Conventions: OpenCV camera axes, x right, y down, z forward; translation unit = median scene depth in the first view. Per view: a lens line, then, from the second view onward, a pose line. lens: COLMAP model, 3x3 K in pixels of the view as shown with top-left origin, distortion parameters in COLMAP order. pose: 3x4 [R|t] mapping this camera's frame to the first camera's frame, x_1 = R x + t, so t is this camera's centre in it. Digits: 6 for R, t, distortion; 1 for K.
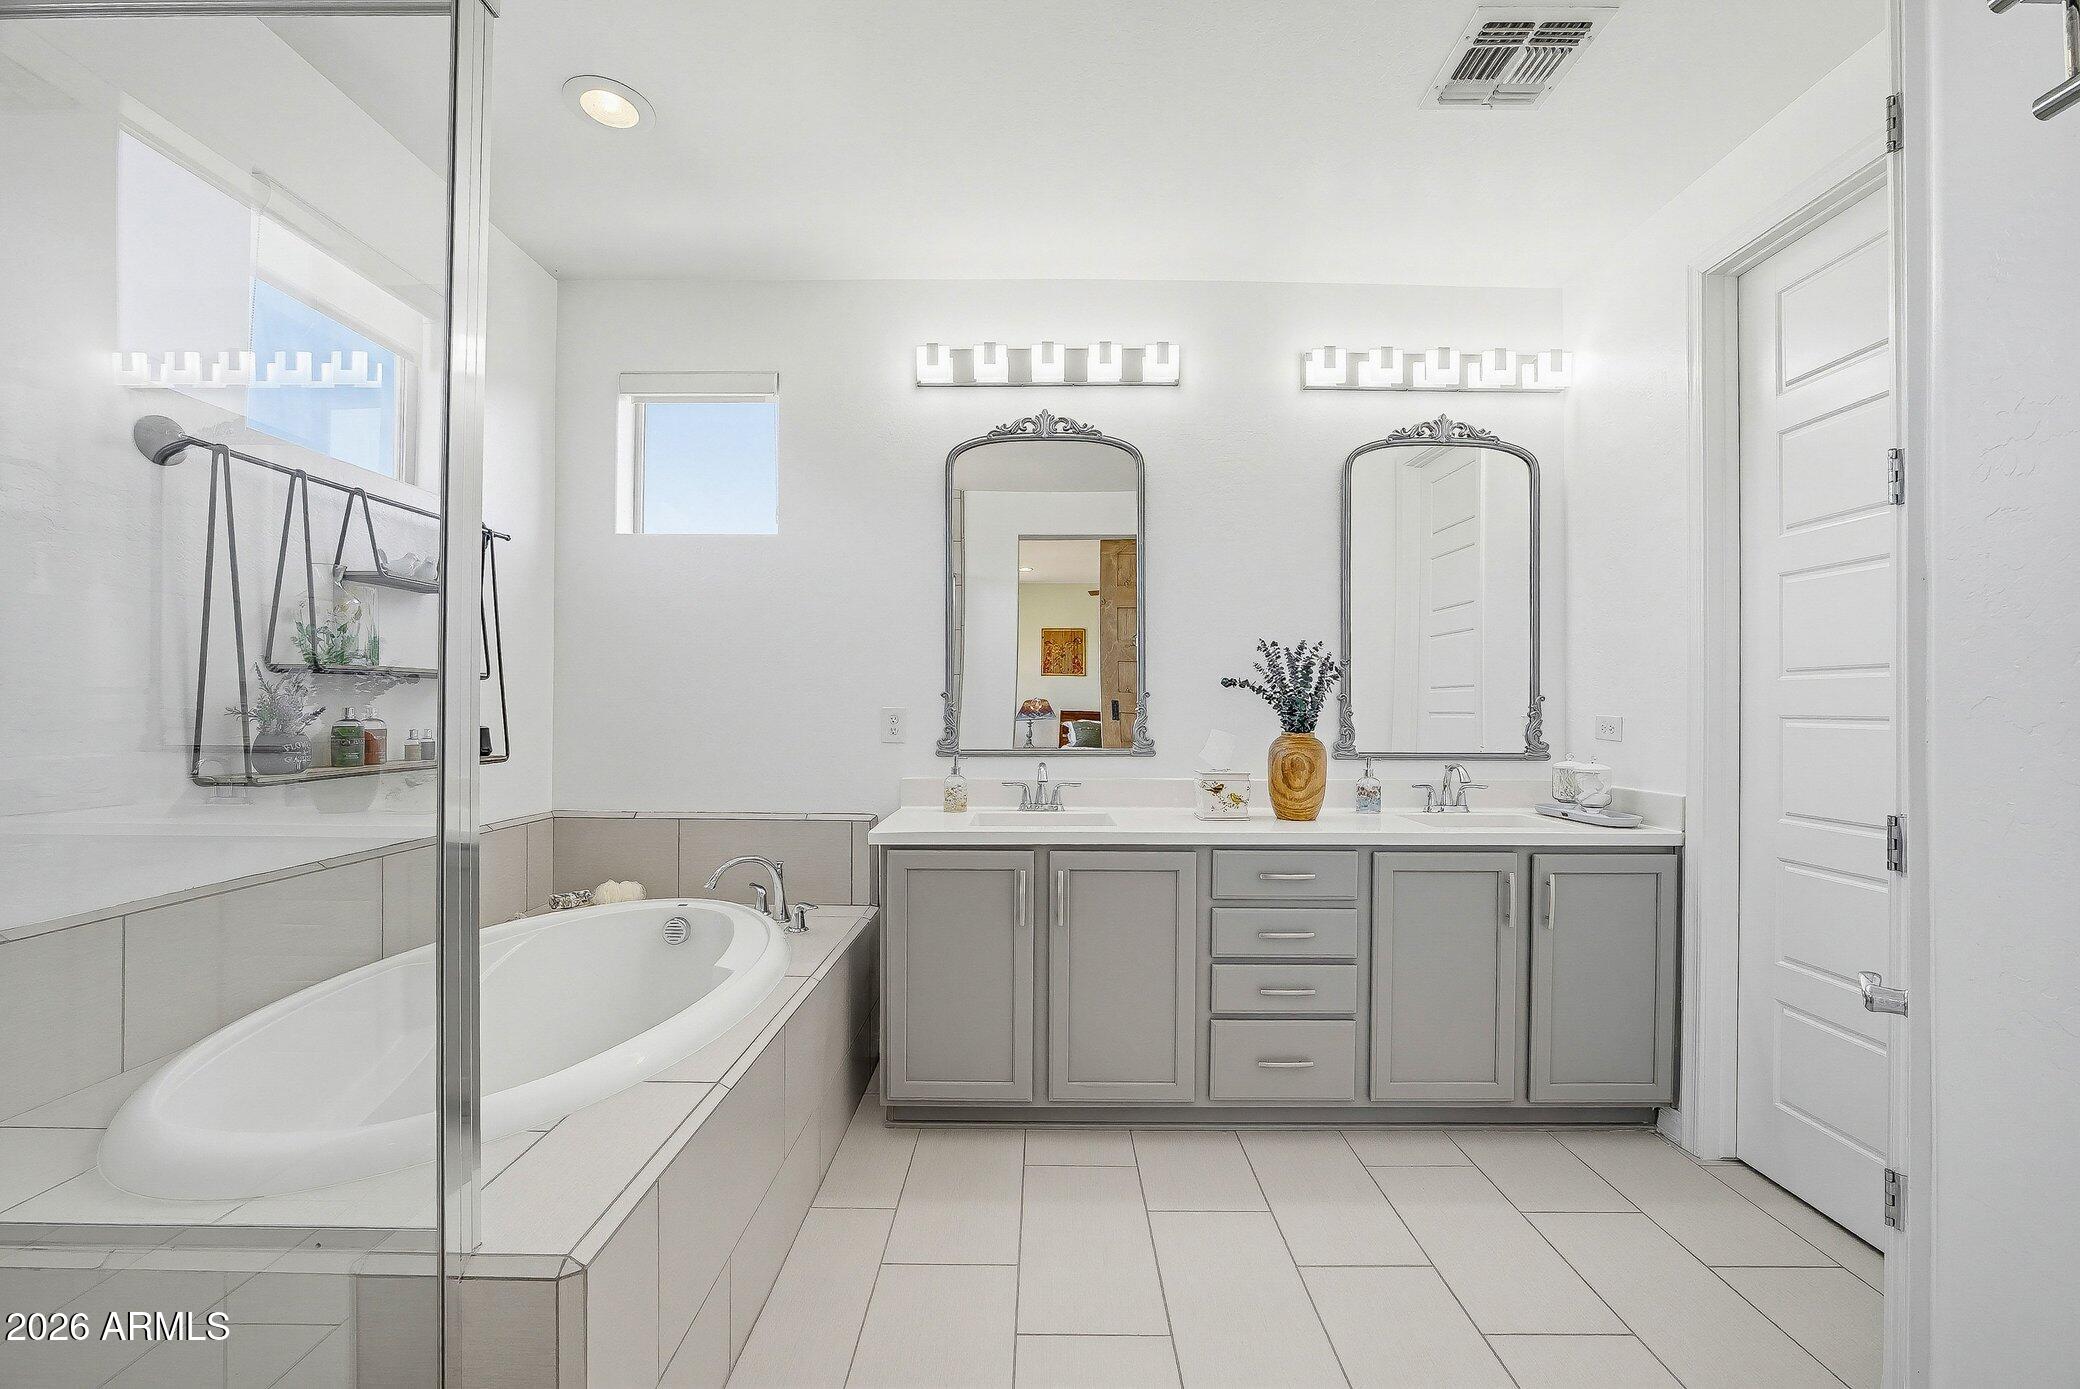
lens RADIAL K [[863.6, 0, 1039.1], [0, 863.6, 699.8], [0, 0, 1]] dist [-0.001668, 0.000063]
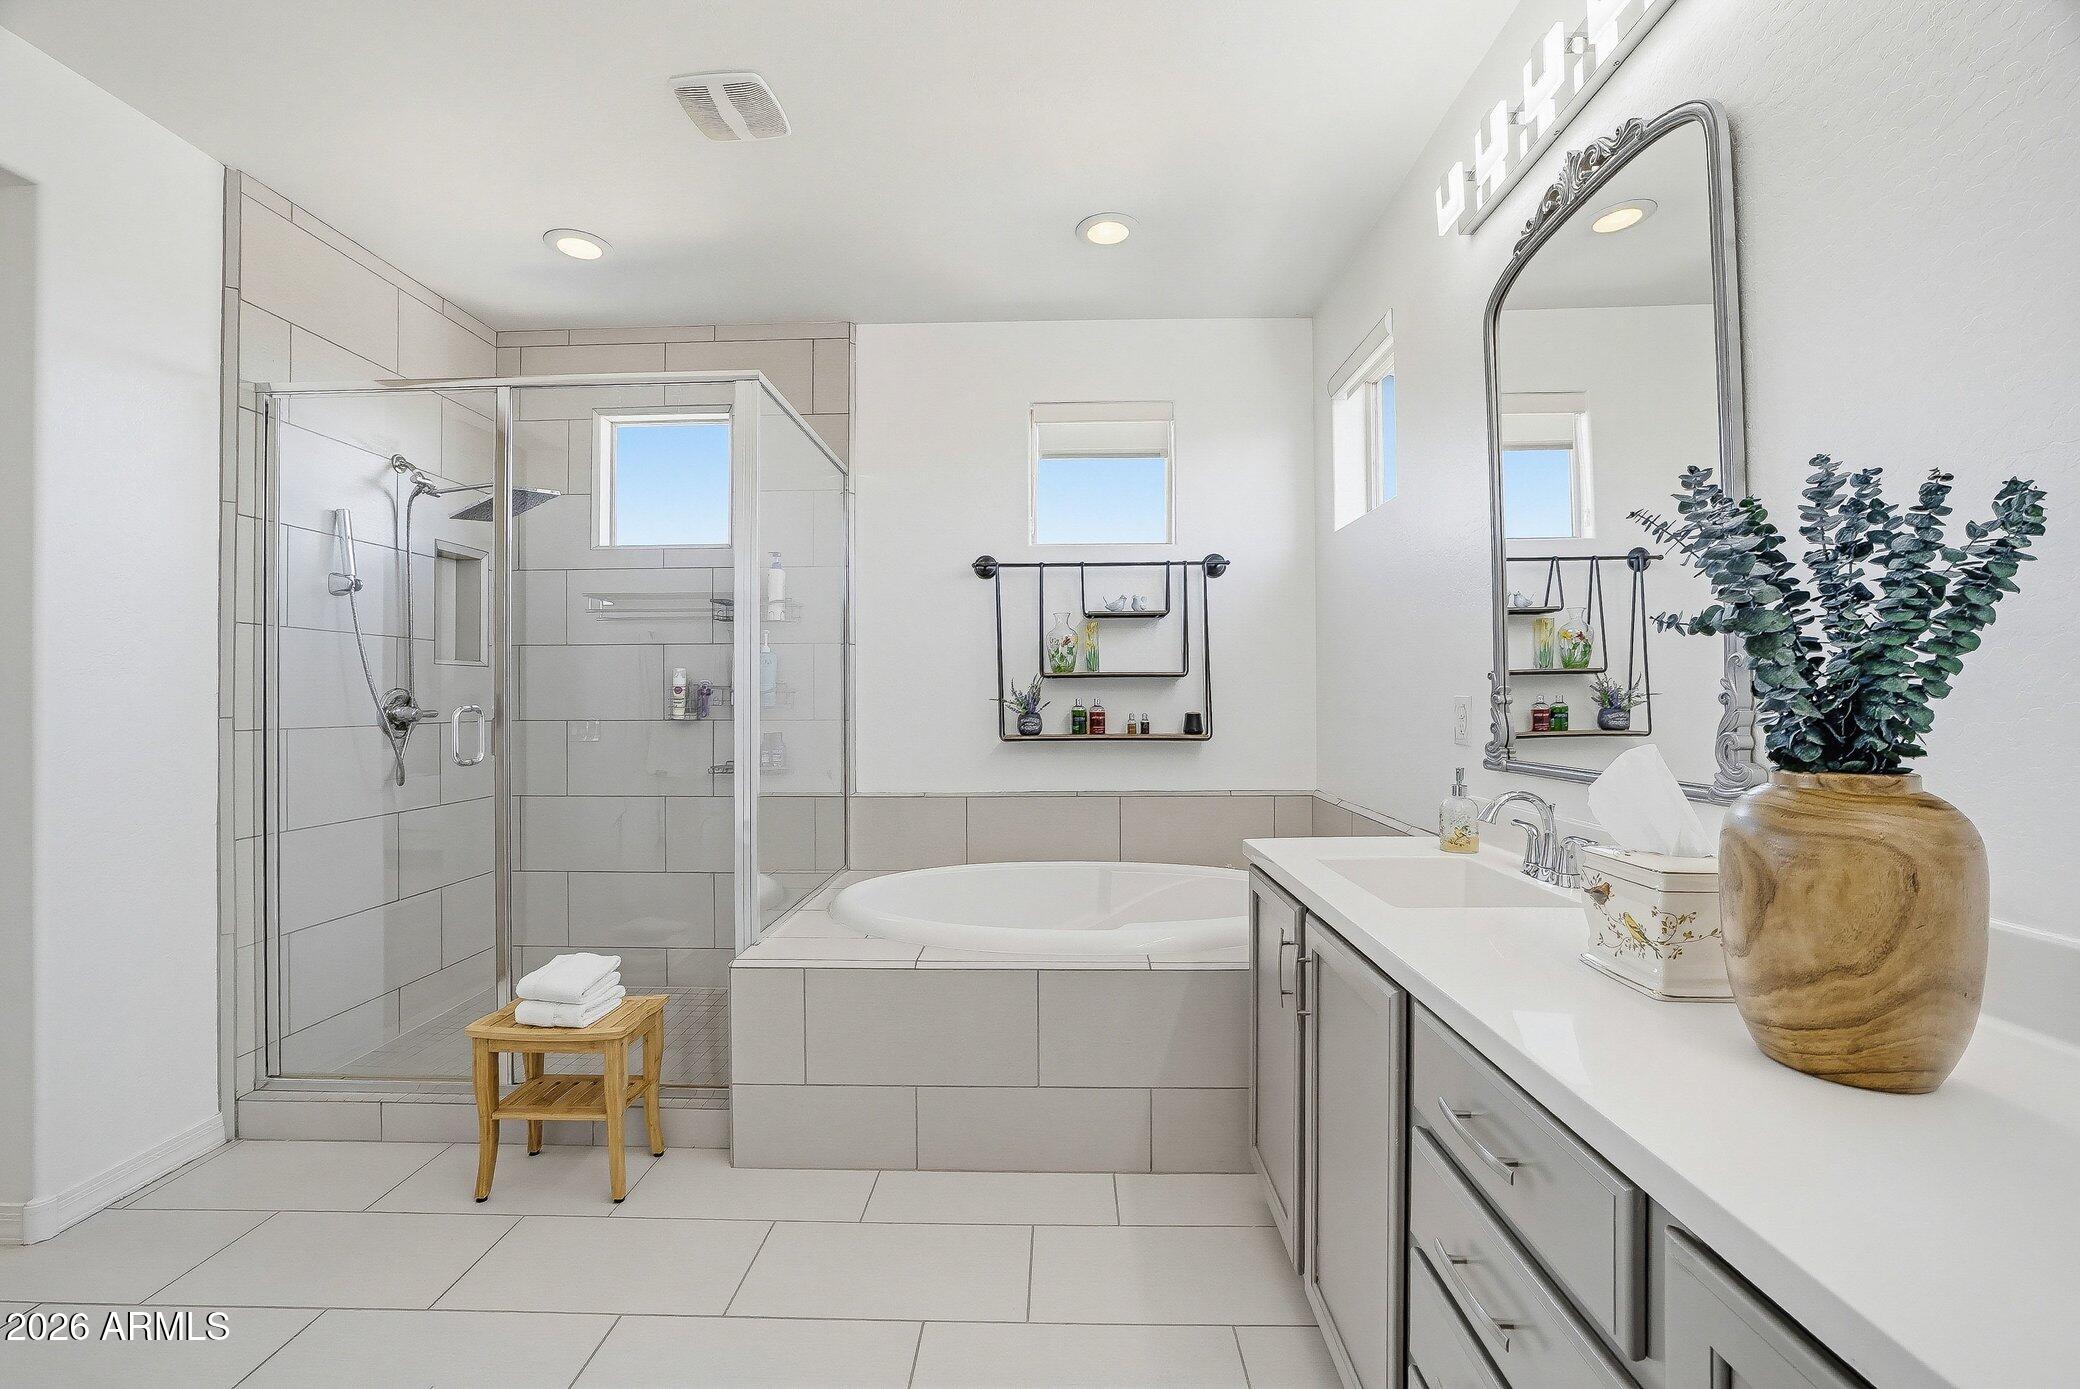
lens RADIAL K [[863.6, 0, 1039.1], [0, 863.6, 699.8], [0, 0, 1]] dist [-0.001668, 0.000063]
pose [[-0.020140, -0.002098, -0.999795, 0.804963], [0.014546, 0.999891, -0.002391, 0.013773], [0.999691, -0.014591, -0.020107, 0.932160]]
